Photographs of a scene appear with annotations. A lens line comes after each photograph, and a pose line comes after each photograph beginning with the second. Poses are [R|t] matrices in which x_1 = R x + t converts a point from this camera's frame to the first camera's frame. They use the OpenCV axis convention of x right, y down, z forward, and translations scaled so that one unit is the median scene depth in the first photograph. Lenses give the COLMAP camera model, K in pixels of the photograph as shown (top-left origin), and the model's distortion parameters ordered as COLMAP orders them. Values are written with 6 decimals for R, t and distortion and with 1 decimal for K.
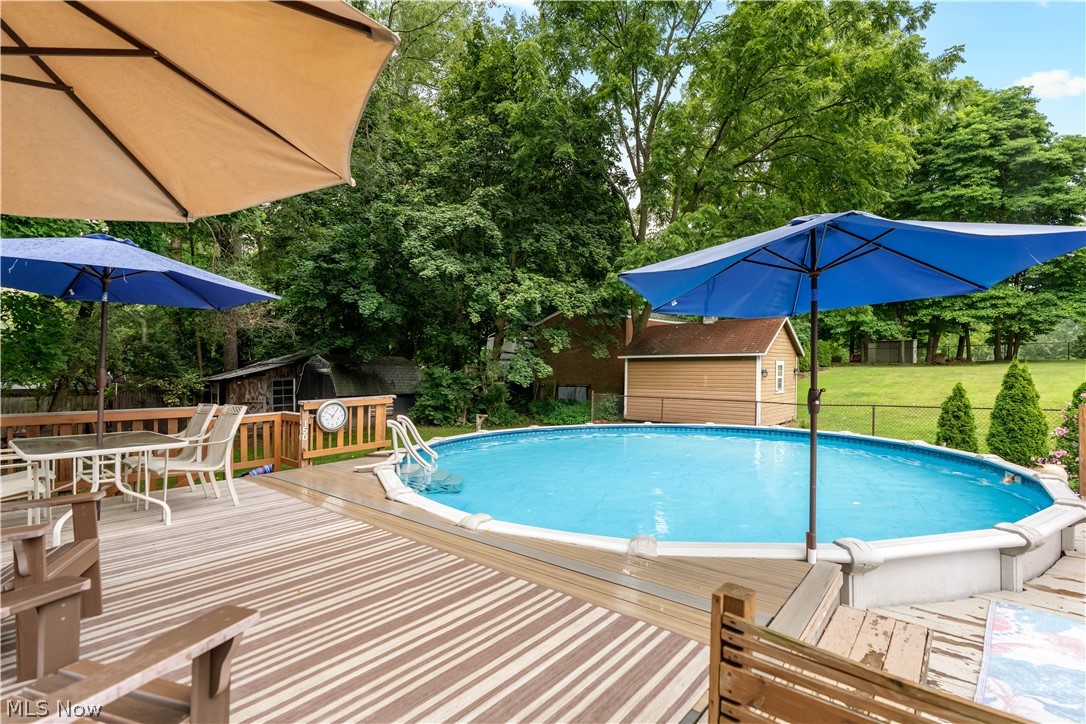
lens RADIAL K [[496.3, 0, 543.0], [0, 496.3, 362.0], [0, 0, 1]] dist [-0.002789, -0.000356]
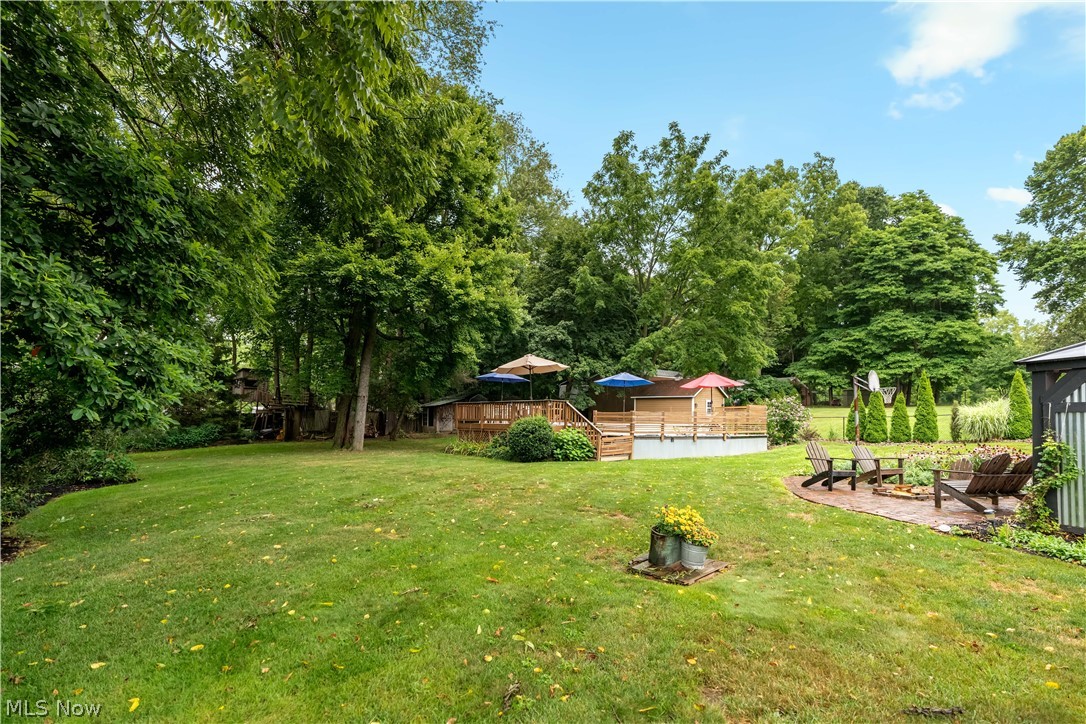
lens RADIAL K [[496.3, 0, 543.0], [0, 496.3, 362.0], [0, 0, 1]] dist [-0.002789, -0.000356]
pose [[0.993621, 0.003561, -0.112713, 0.033549], [-0.013619, 0.995975, -0.088590, 0.032426], [0.111944, 0.089560, 0.989670, -1.068373]]
